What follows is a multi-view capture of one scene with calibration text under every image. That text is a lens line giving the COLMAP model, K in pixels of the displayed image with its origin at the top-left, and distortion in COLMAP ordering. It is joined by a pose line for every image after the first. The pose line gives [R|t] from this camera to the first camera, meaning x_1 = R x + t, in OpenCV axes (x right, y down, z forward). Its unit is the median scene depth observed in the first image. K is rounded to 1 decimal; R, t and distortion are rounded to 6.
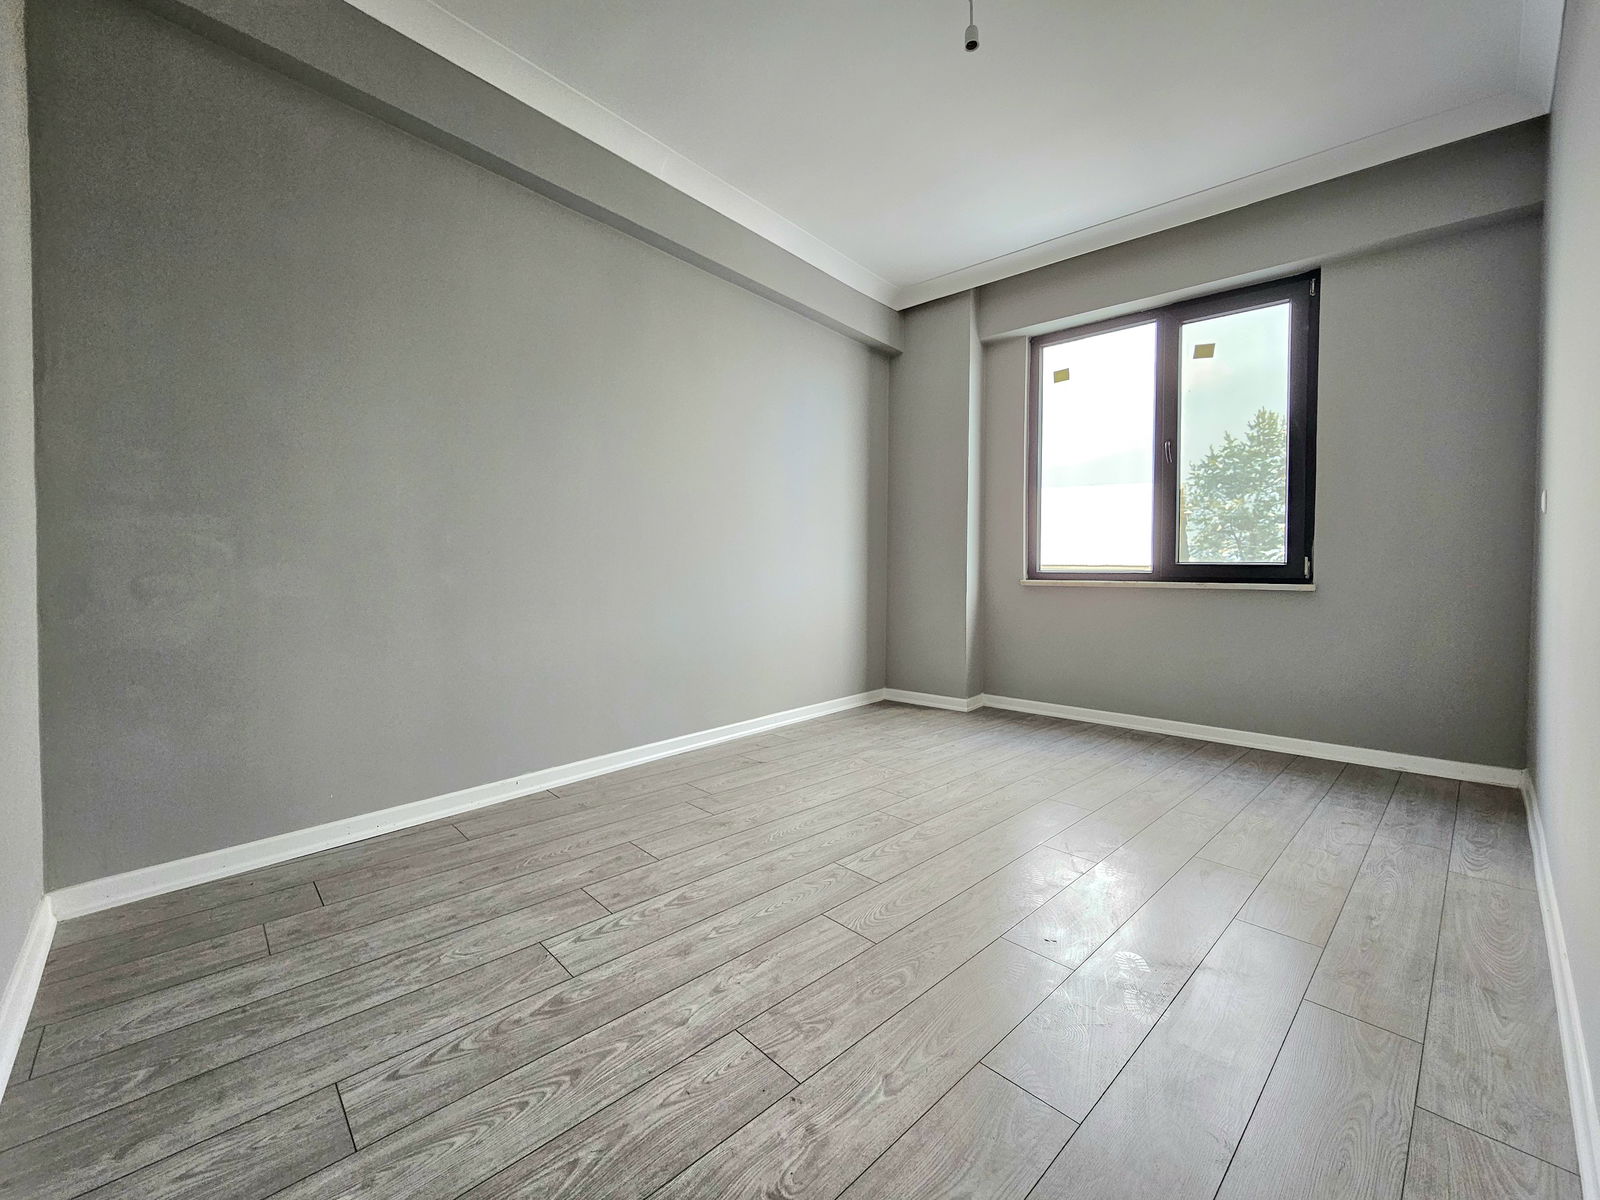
lens RADIAL K [[653.3, 0, 775.6], [0, 653.3, 596.0], [0, 0, 1]] dist [-0.002381, 0.001553]
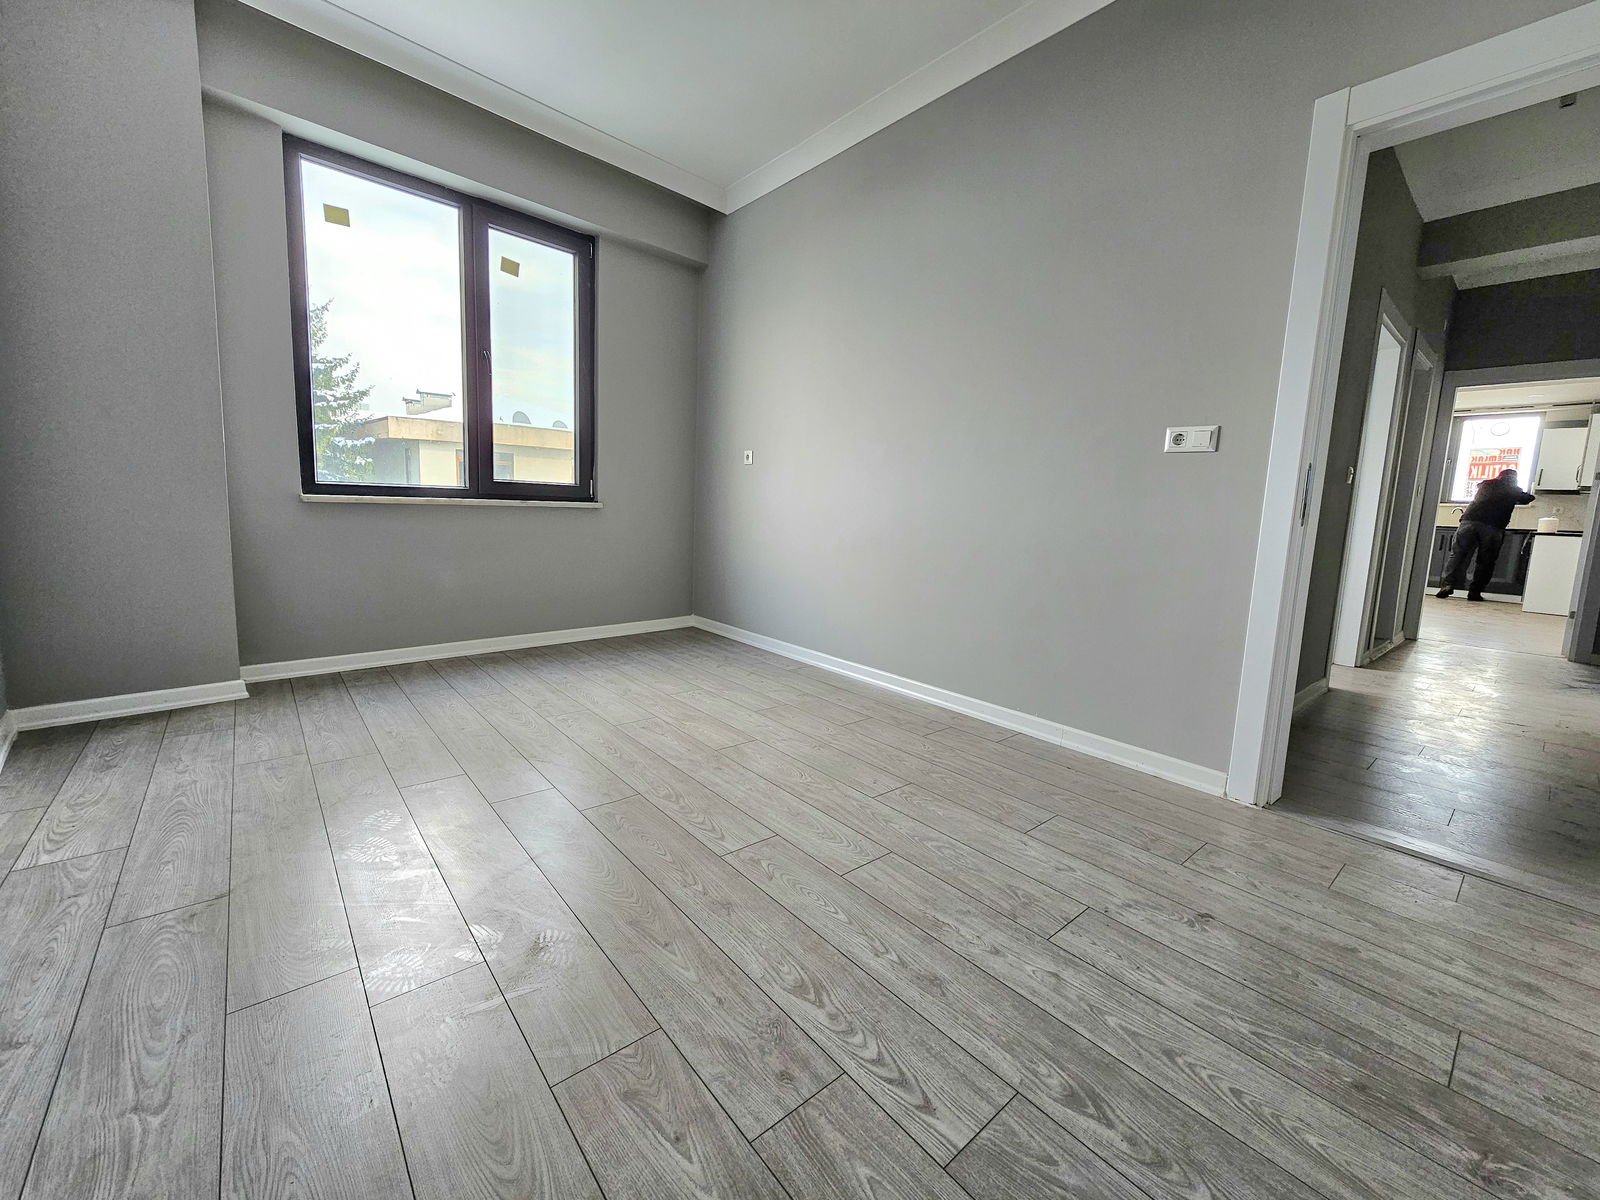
lens RADIAL K [[653.3, 0, 812.3], [0, 653.3, 596.0], [0, 0, 1]] dist [-0.002381, 0.001553]
pose [[0.025977, -0.144995, 0.989091, -0.450021], [0.002521, 0.989432, 0.144978, -0.022372], [-0.999659, -0.001273, 0.026068, 0.581433]]
